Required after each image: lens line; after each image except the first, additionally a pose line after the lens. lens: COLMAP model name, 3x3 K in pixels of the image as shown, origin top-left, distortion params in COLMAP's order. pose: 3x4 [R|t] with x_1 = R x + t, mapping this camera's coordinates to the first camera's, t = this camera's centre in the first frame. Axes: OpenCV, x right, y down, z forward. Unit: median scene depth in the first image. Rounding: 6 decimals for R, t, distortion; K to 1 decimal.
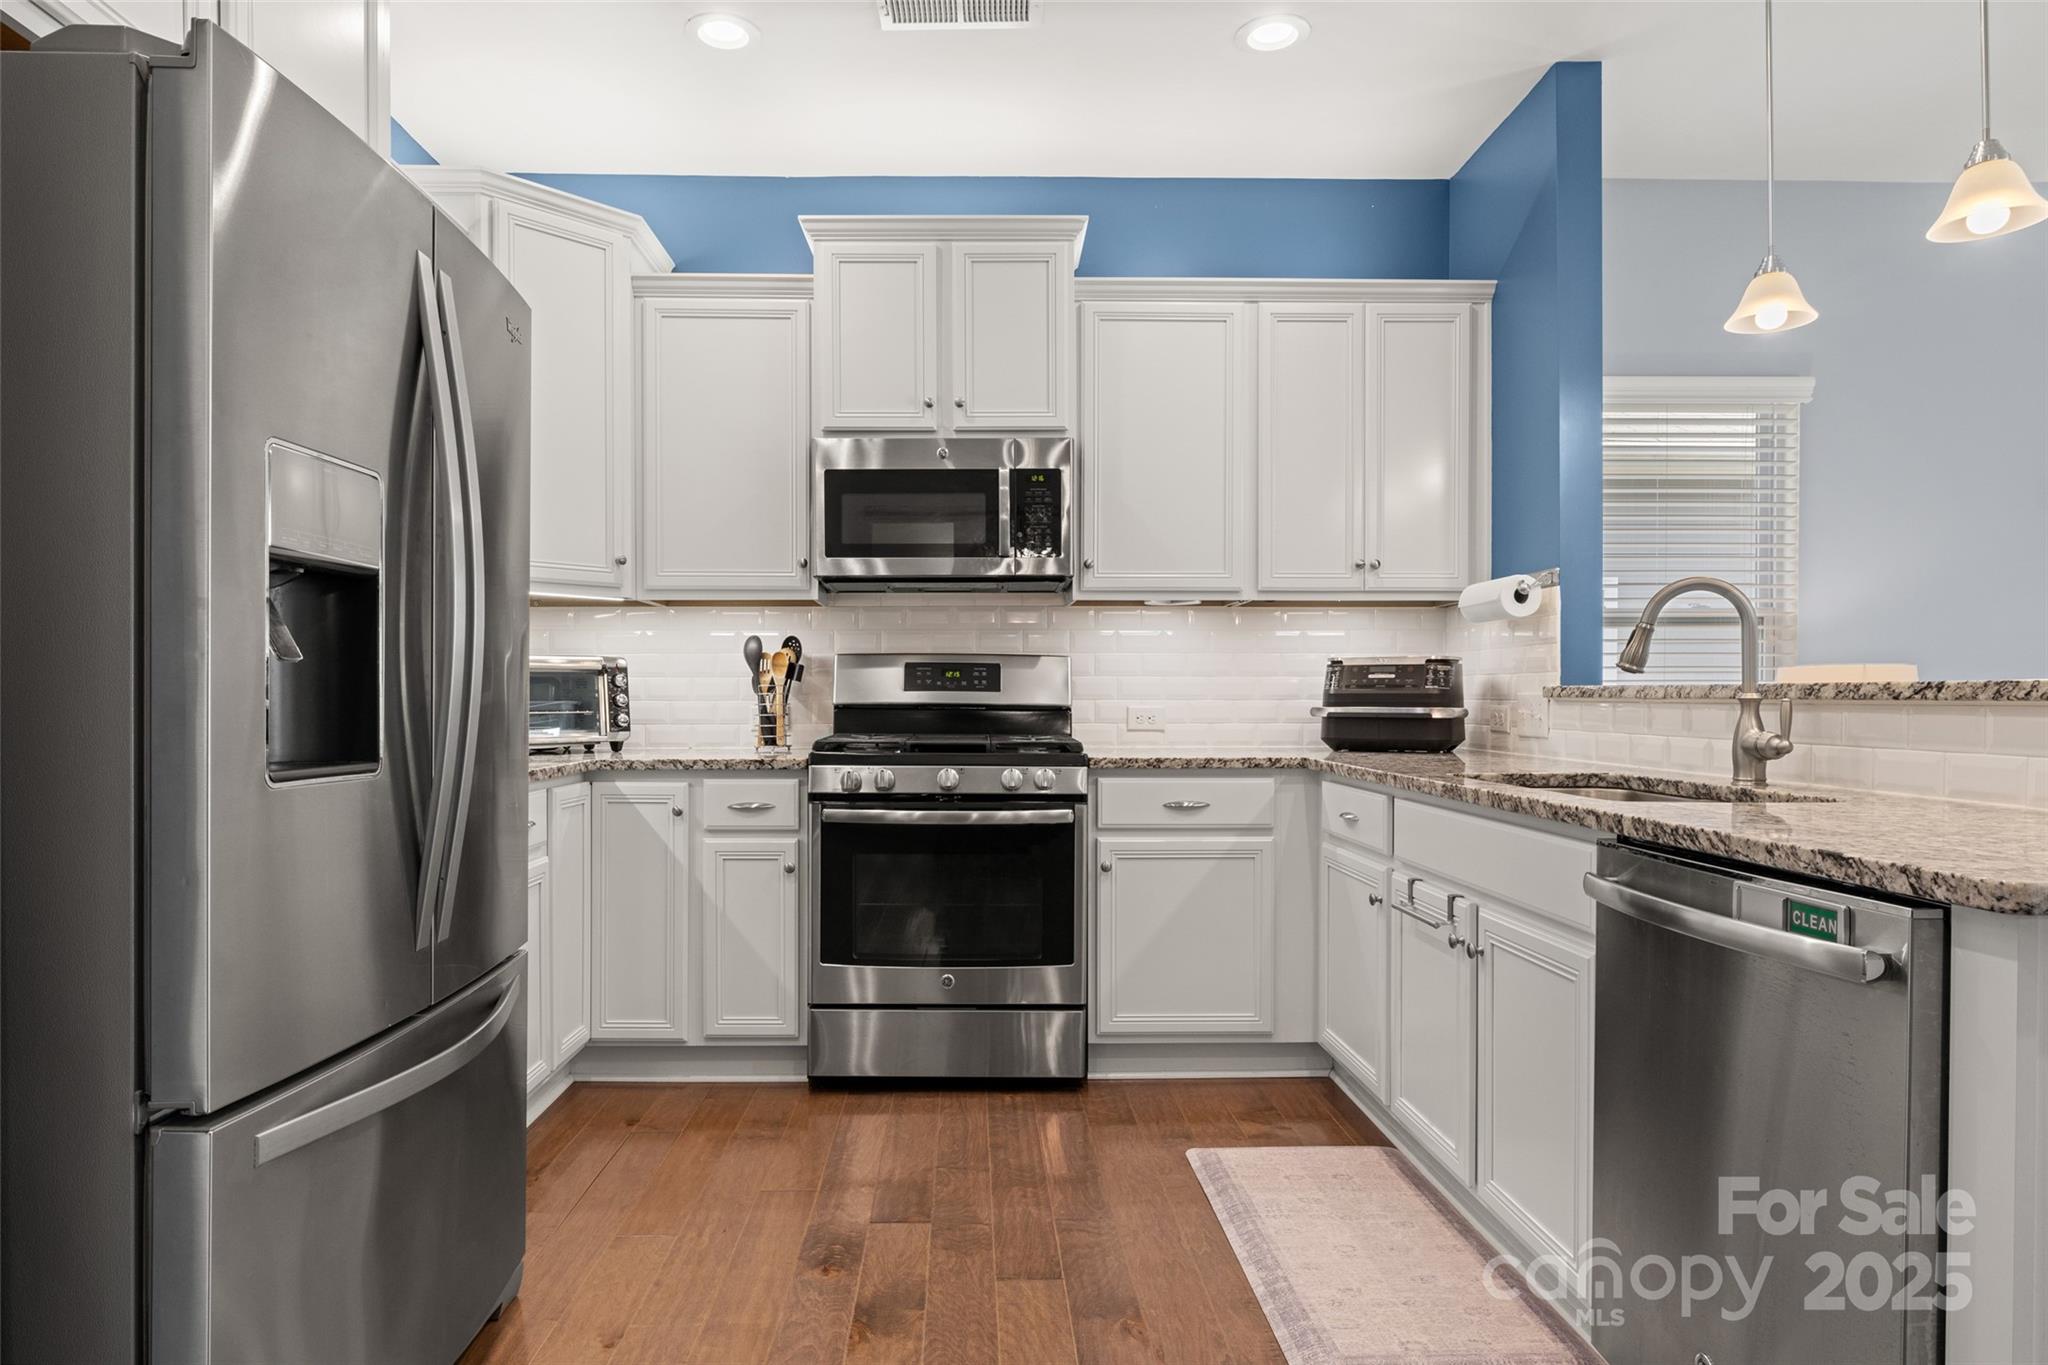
lens RADIAL K [[1186.5, 0, 1006.1], [0, 1186.5, 702.3], [0, 0, 1]] dist [-0.005683, 0.005147]
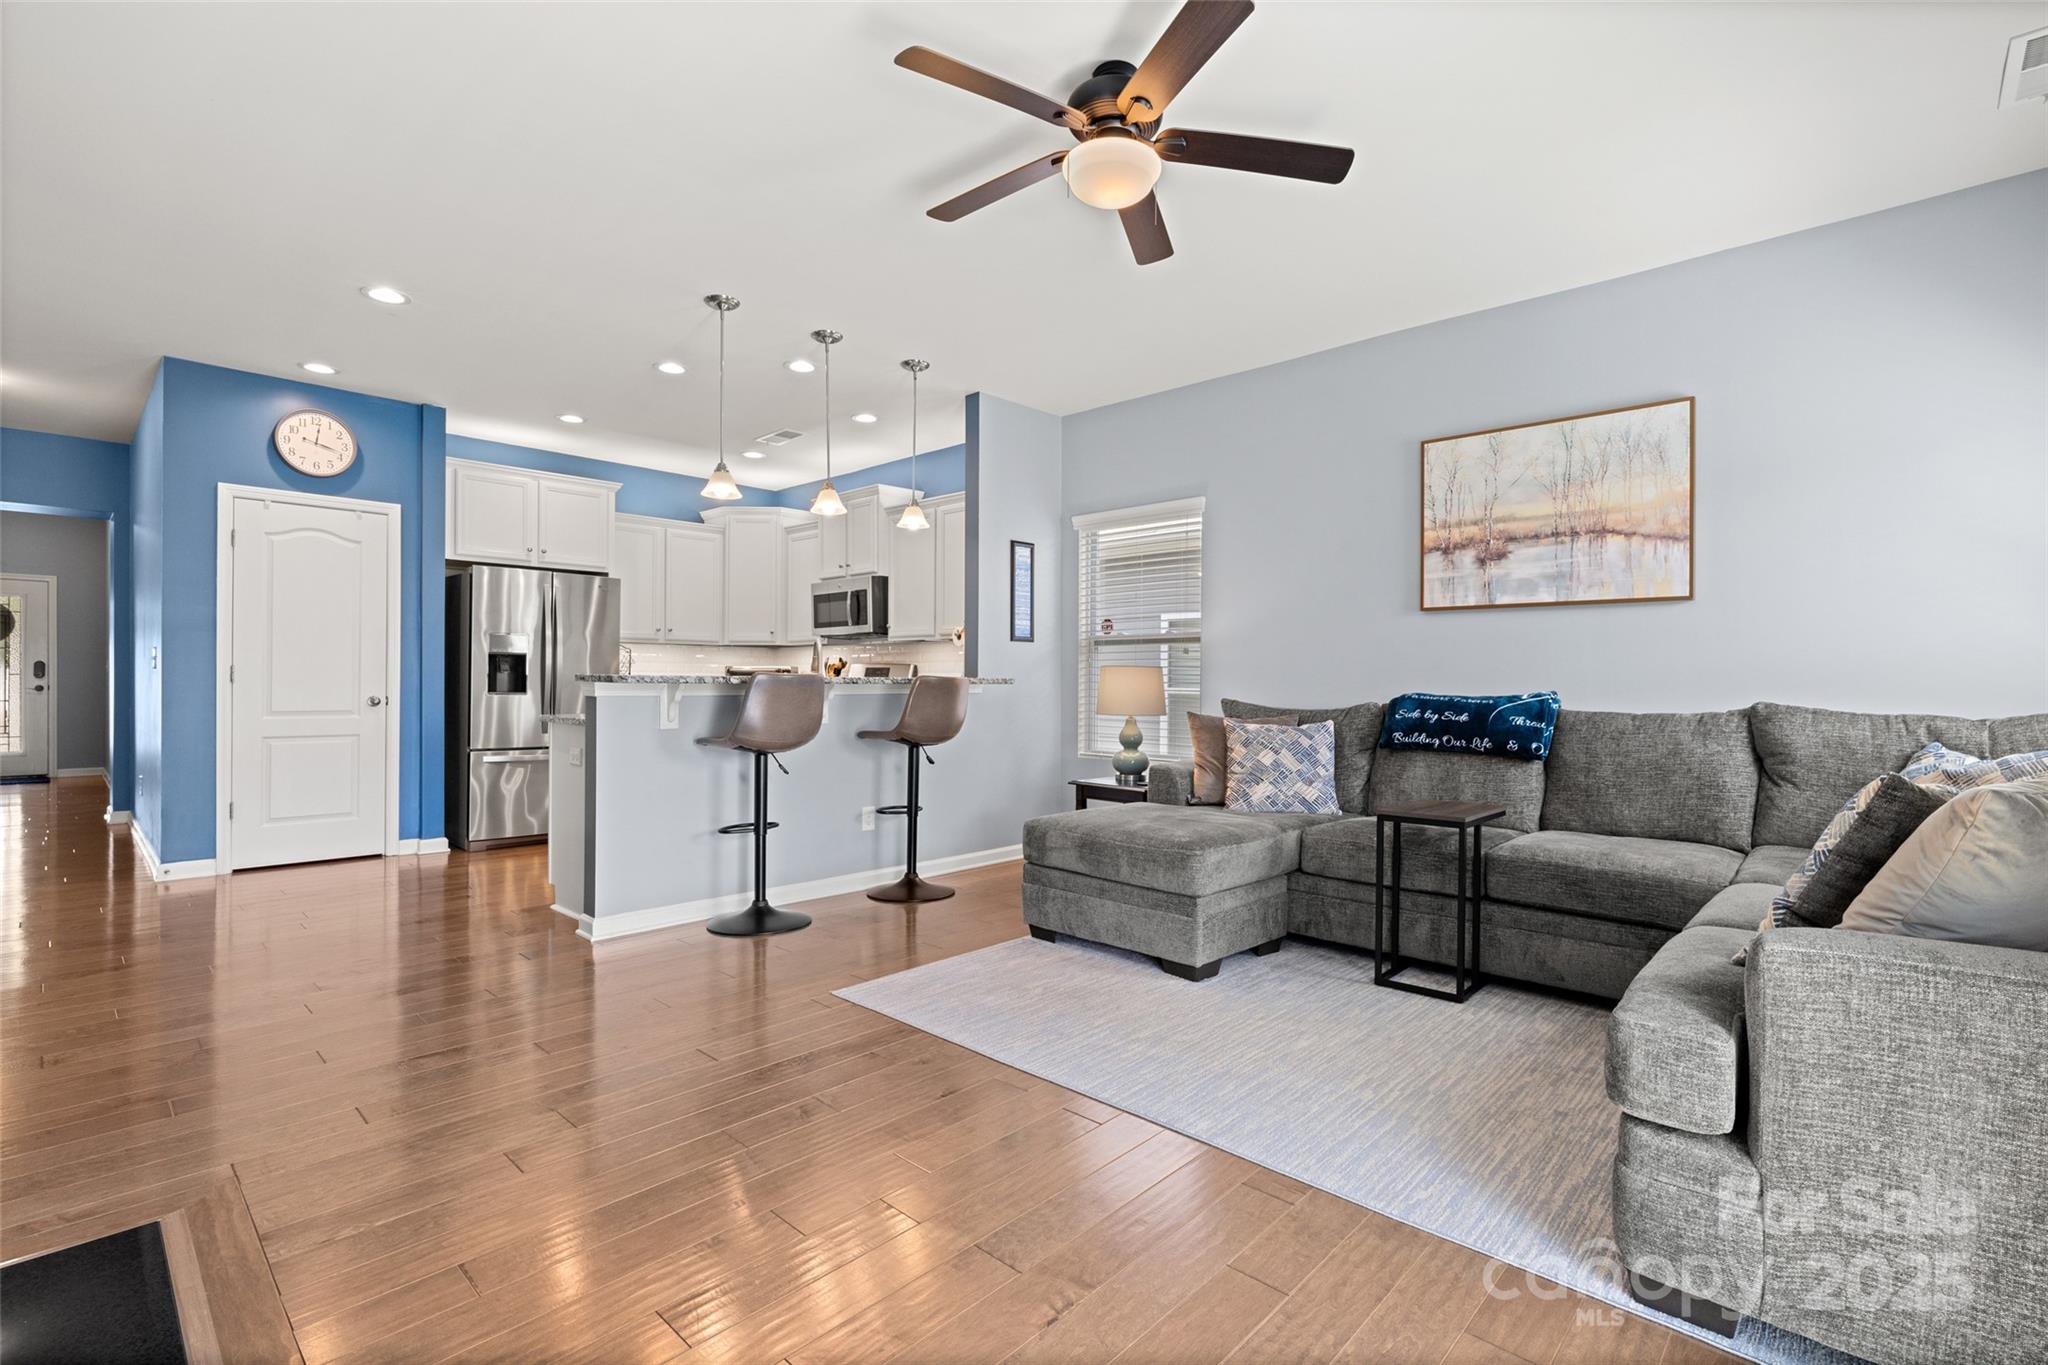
lens RADIAL K [[917.2, 0, 1021.8], [0, 917.2, 682.4], [0, 0, 1]] dist [-0.003322, 0.001008]
pose [[0.714710, 0.005032, -0.699402, 1.684384], [-0.013323, 0.999891, -0.006421, 0.005329], [0.699294, 0.013907, 0.714699, -0.139523]]
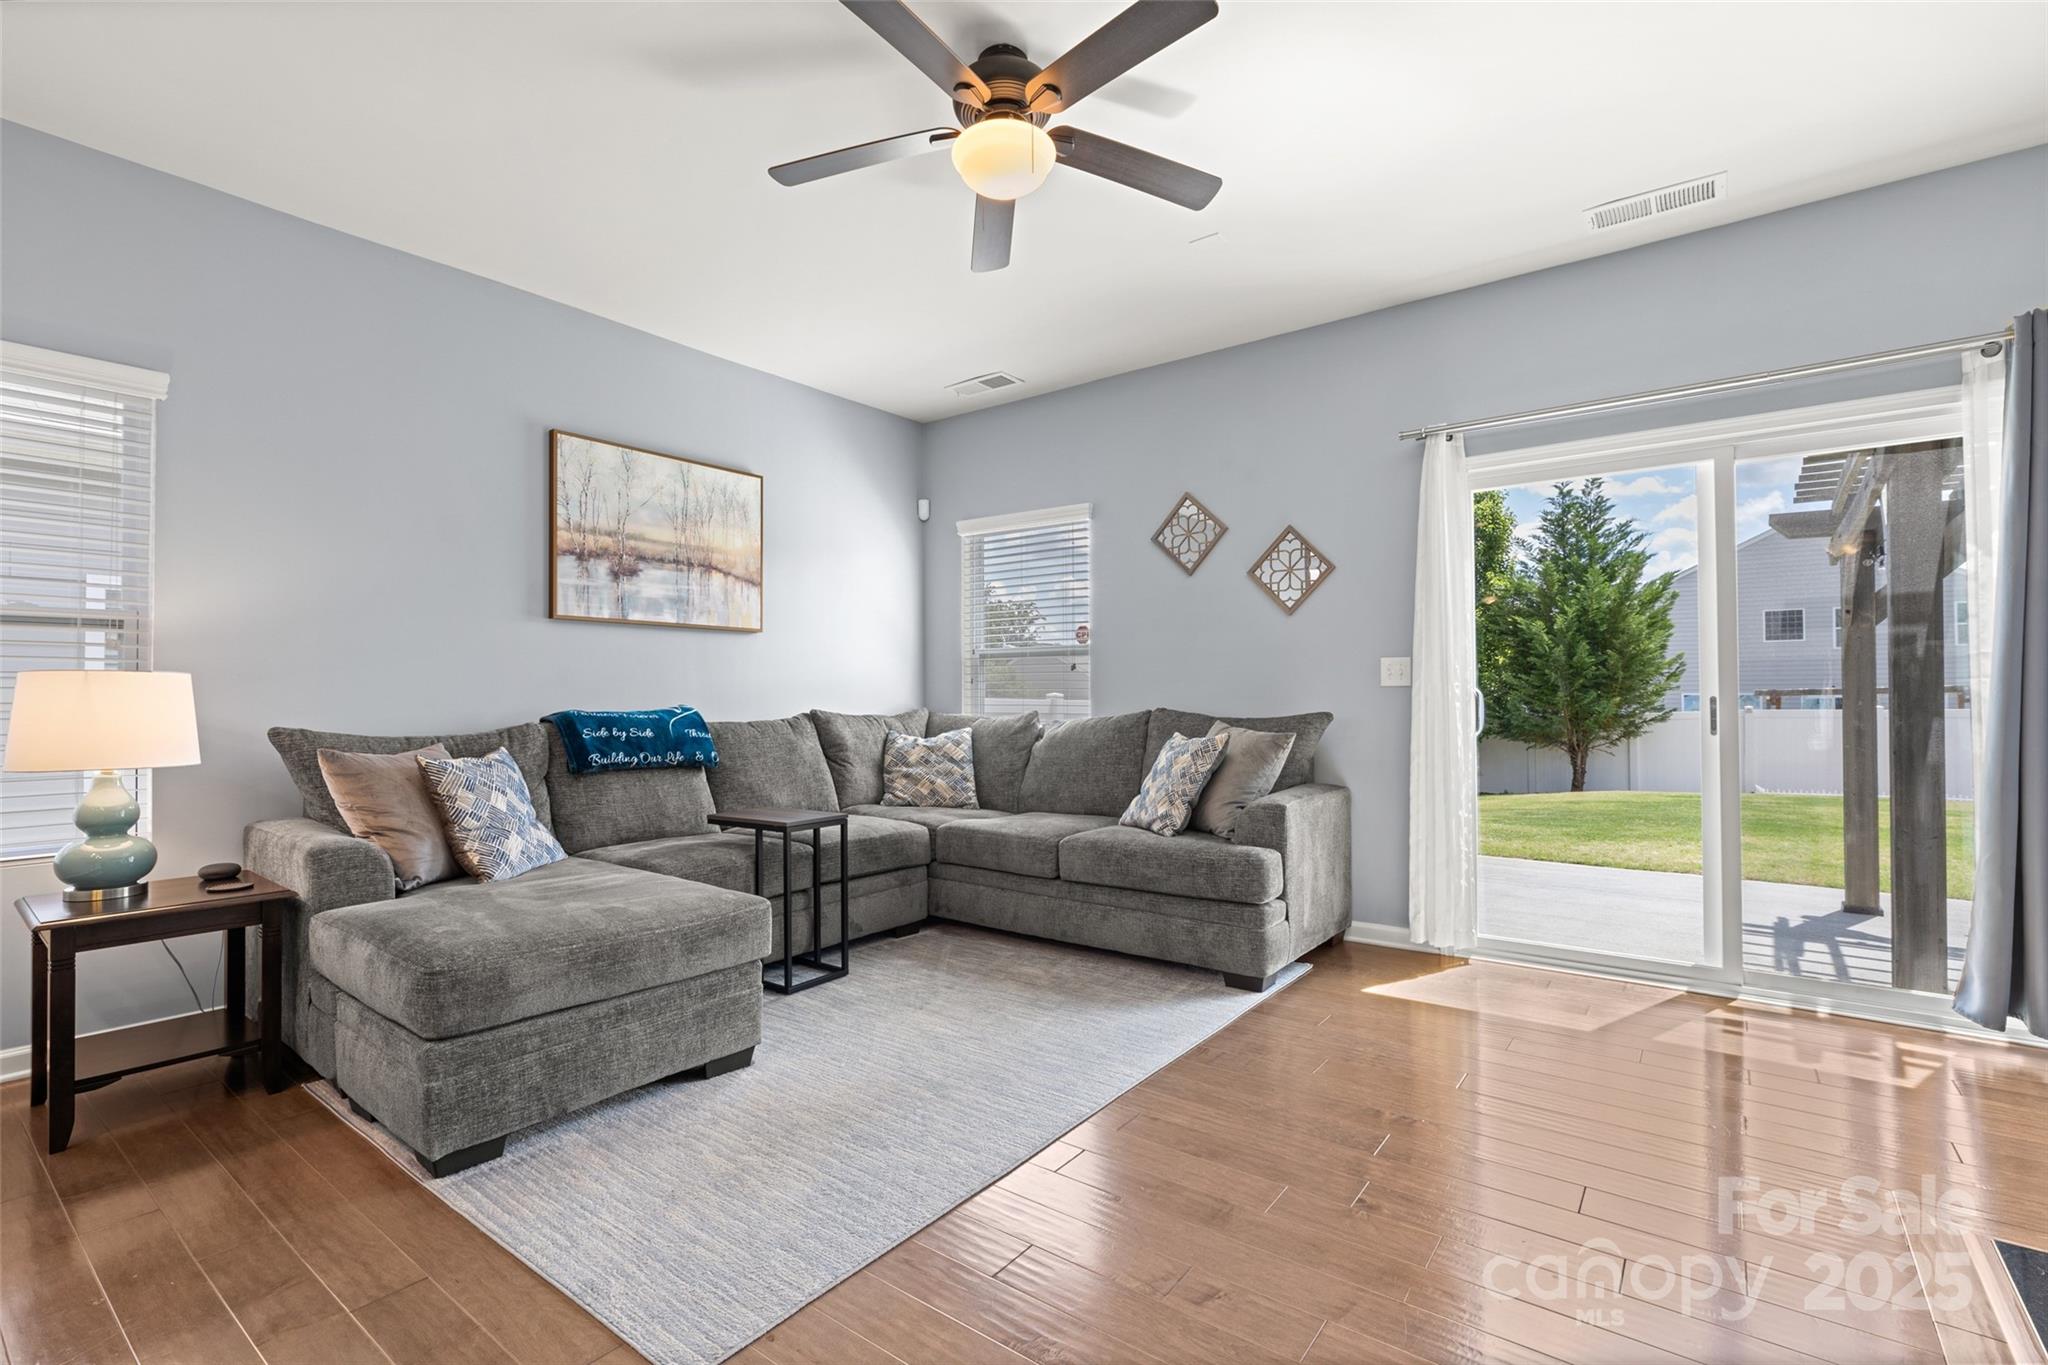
lens RADIAL K [[917.2, 0, 1017.8], [0, 917.2, 680.5], [0, 0, 1]] dist [-0.003322, 0.001008]
pose [[0.633191, 0.010116, 0.773929, 0.647551], [0.011755, 0.999674, -0.022684, 0.000153], [-0.773906, 0.023461, 0.632866, -0.002939]]
